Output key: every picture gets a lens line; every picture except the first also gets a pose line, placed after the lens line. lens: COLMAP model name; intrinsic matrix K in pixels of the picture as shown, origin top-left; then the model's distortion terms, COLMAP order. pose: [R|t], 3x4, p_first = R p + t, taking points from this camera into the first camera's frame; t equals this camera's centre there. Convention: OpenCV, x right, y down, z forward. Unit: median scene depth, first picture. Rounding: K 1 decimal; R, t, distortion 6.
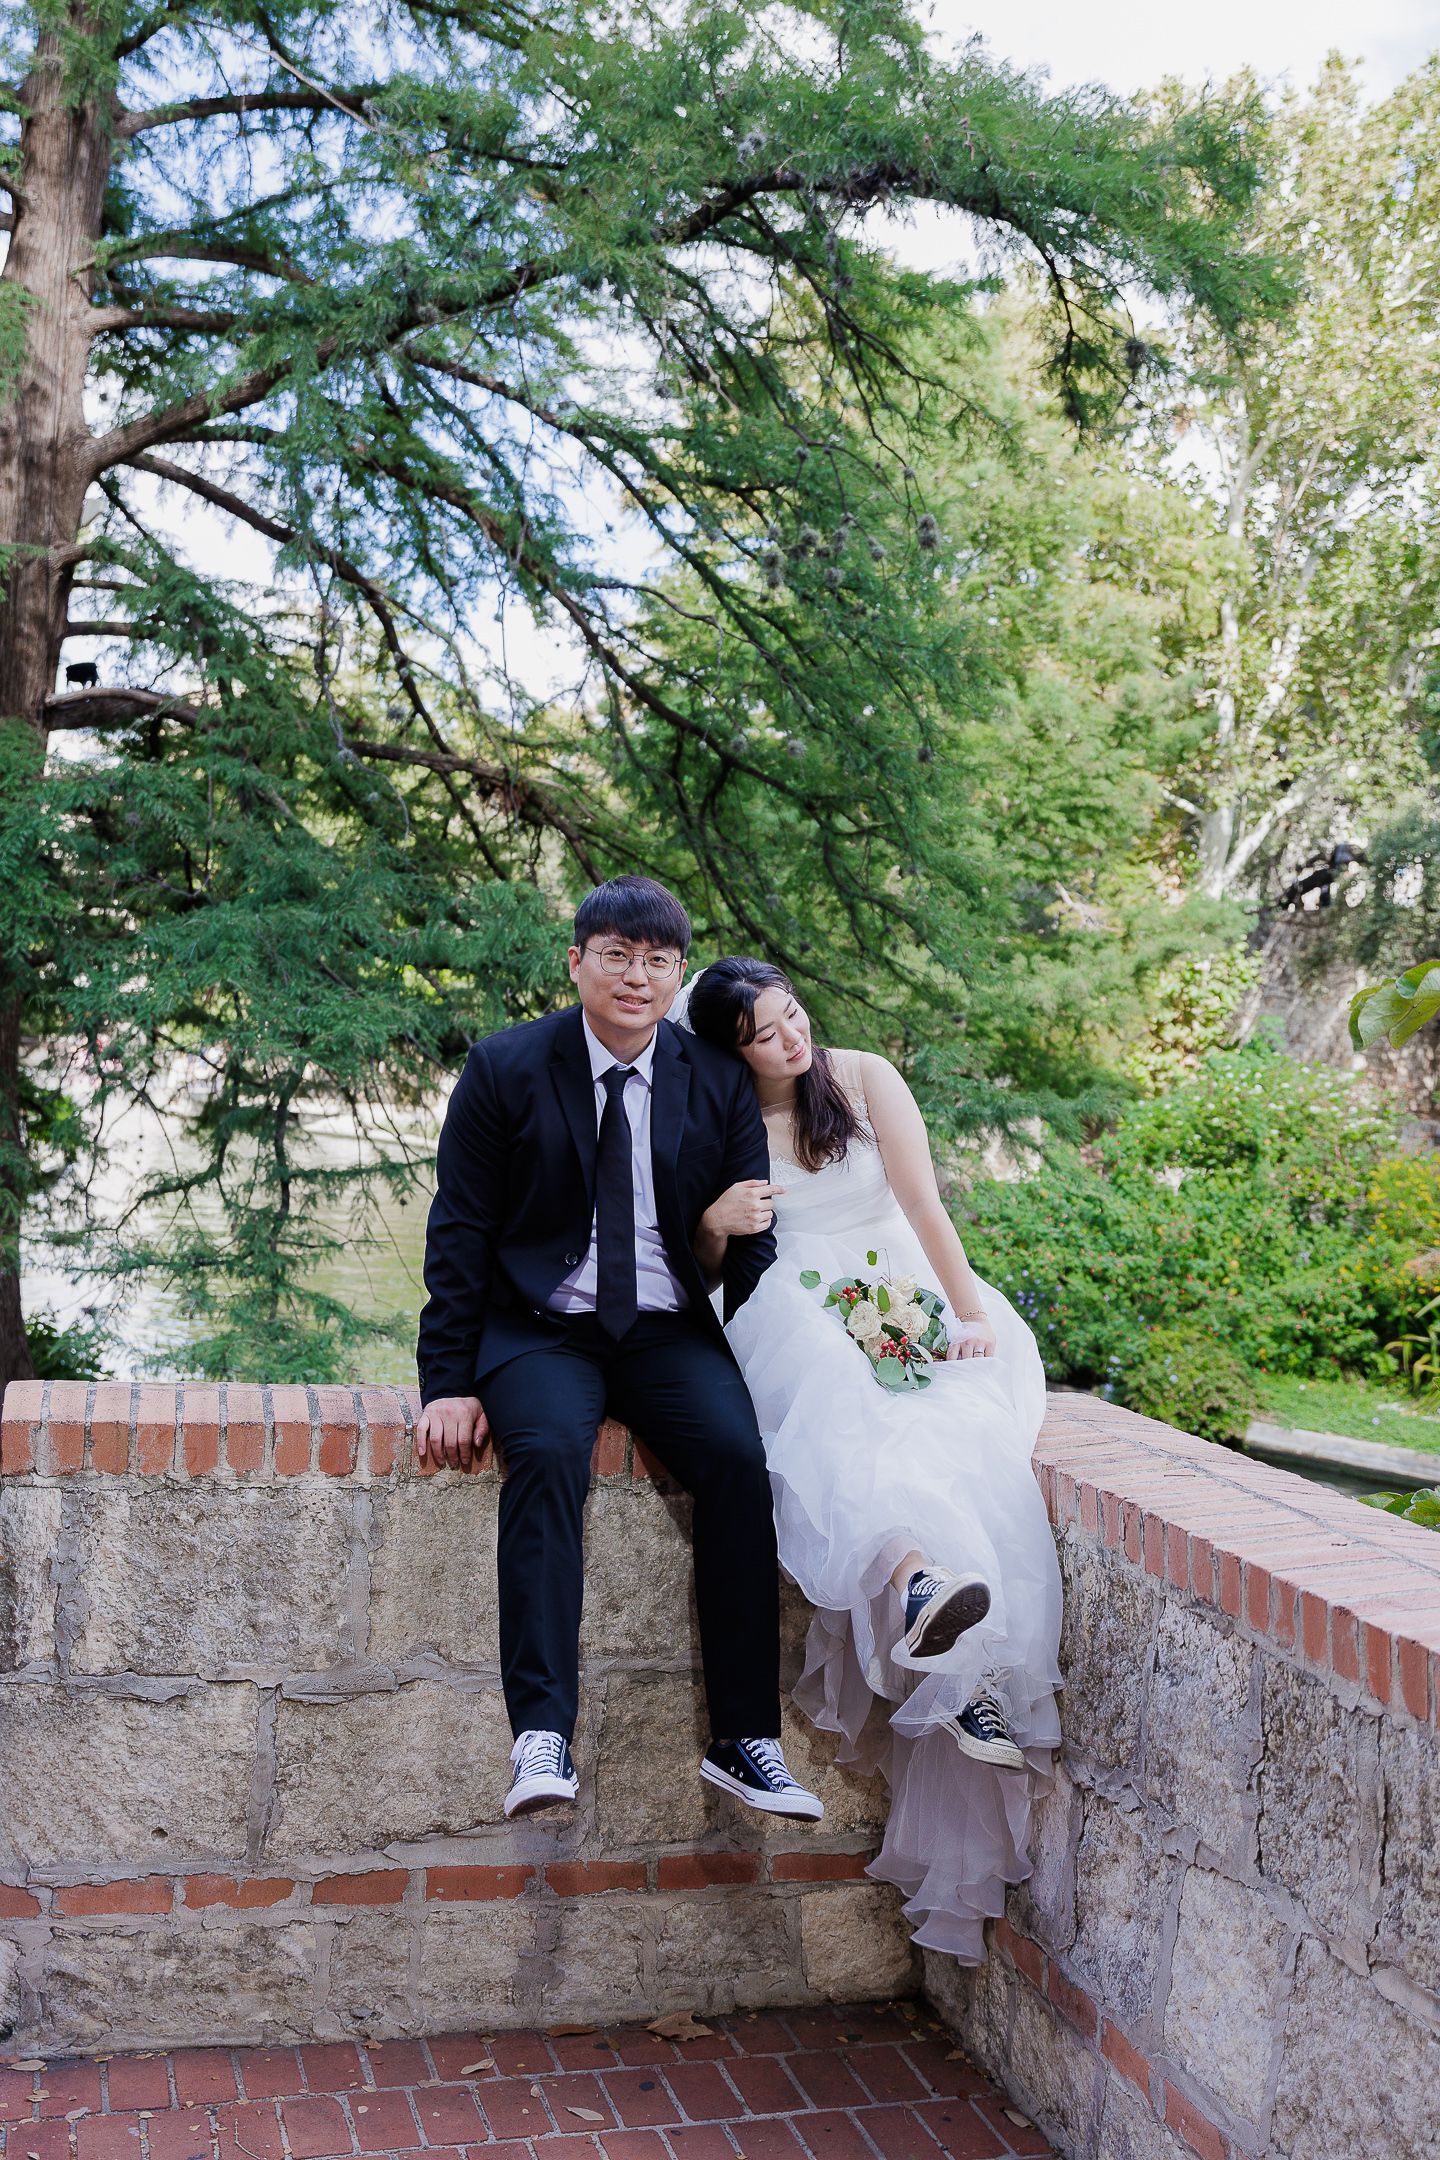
lens RADIAL K [[2356.6, 0, 720.0], [0, 2356.6, 1080.0], [0, 0, 1]] dist [-0.005335, -0.025470]
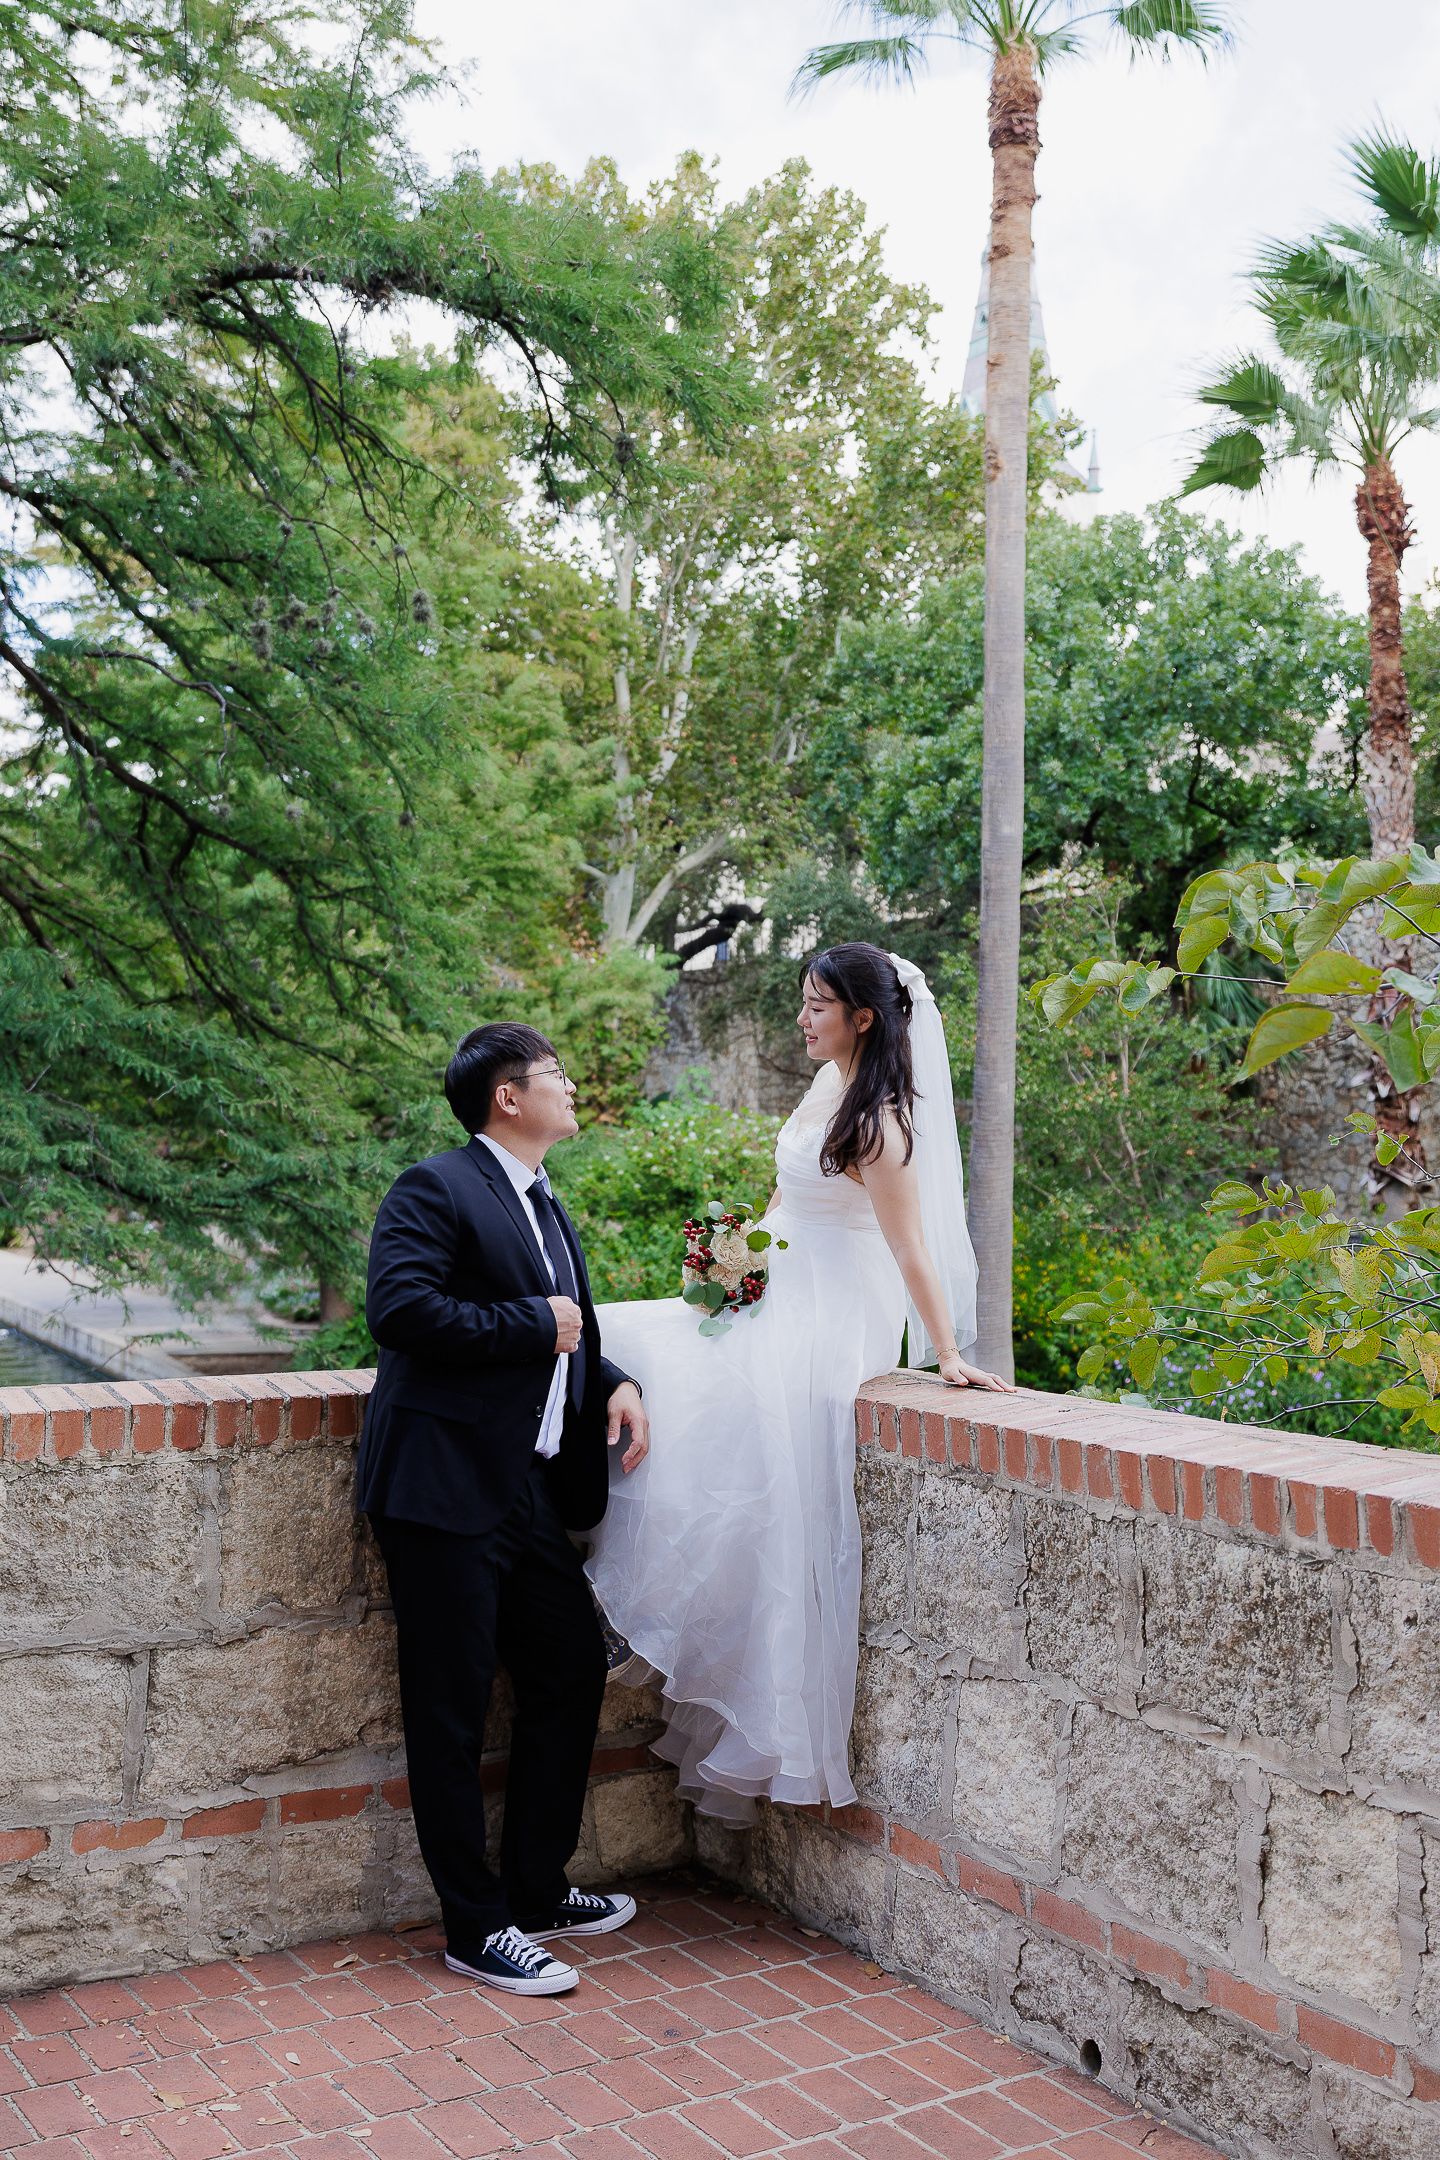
lens RADIAL K [[2548.4, 0, 720.0], [0, 2548.4, 1080.0], [0, 0, 1]] dist [-0.022025, 0.011381]
pose [[0.953838, -0.040674, 0.297554, -0.186925], [0.052403, 0.998128, -0.031544, 0.030072], [-0.295714, 0.045681, 0.954184, -0.160328]]
